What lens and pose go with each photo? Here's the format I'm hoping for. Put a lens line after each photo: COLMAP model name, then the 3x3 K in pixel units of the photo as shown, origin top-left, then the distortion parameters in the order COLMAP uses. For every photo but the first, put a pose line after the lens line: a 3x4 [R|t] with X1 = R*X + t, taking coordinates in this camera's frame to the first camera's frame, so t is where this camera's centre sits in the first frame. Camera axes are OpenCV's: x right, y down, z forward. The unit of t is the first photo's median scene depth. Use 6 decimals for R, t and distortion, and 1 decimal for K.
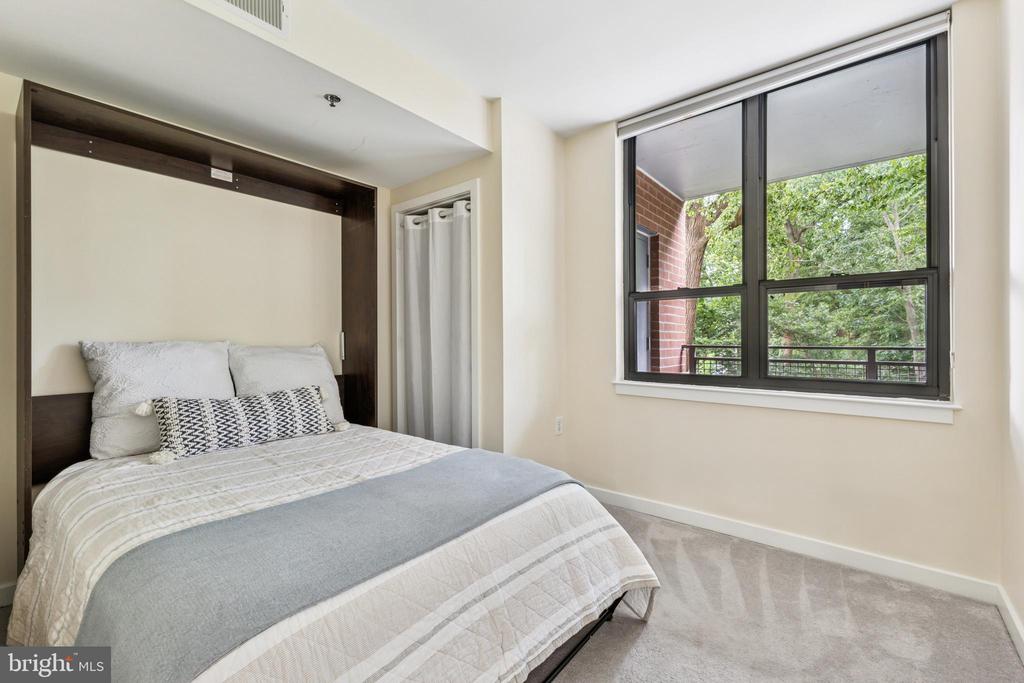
lens RADIAL K [[441.0, 0, 515.9], [0, 441.0, 339.6], [0, 0, 1]] dist [-0.000582, -0.000072]
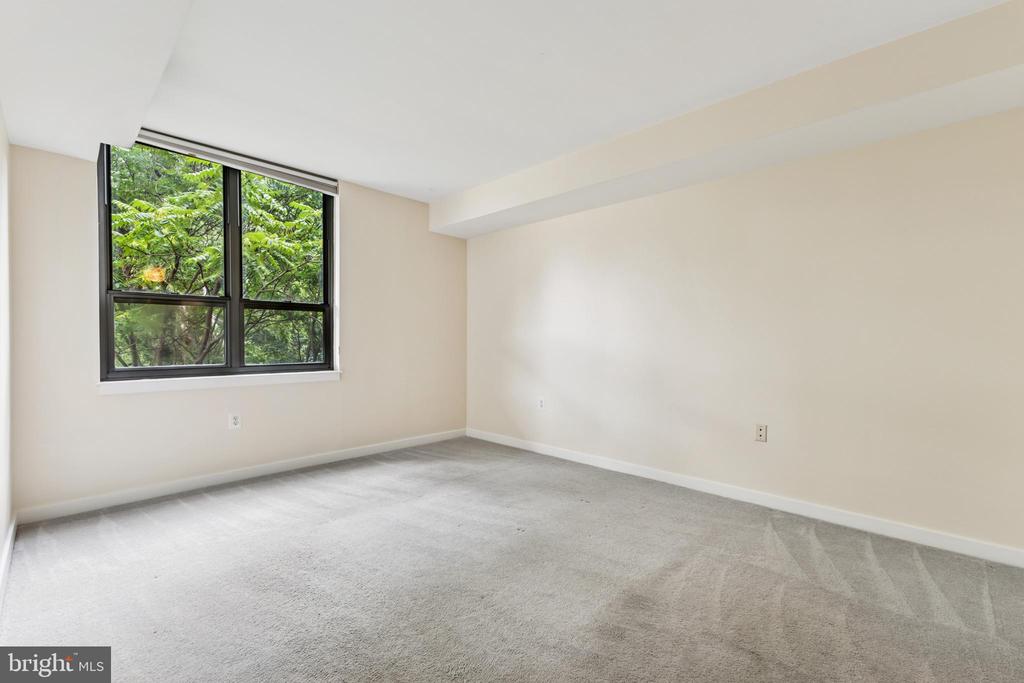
lens RADIAL K [[441.0, 0, 515.9], [0, 441.0, 339.6], [0, 0, 1]] dist [-0.000582, -0.000072]
pose [[0.060802, -0.000499, 0.998150, -0.779524], [0.003274, 0.999995, 0.000301, -0.001428], [-0.998144, 0.003250, 0.060803, 0.010915]]
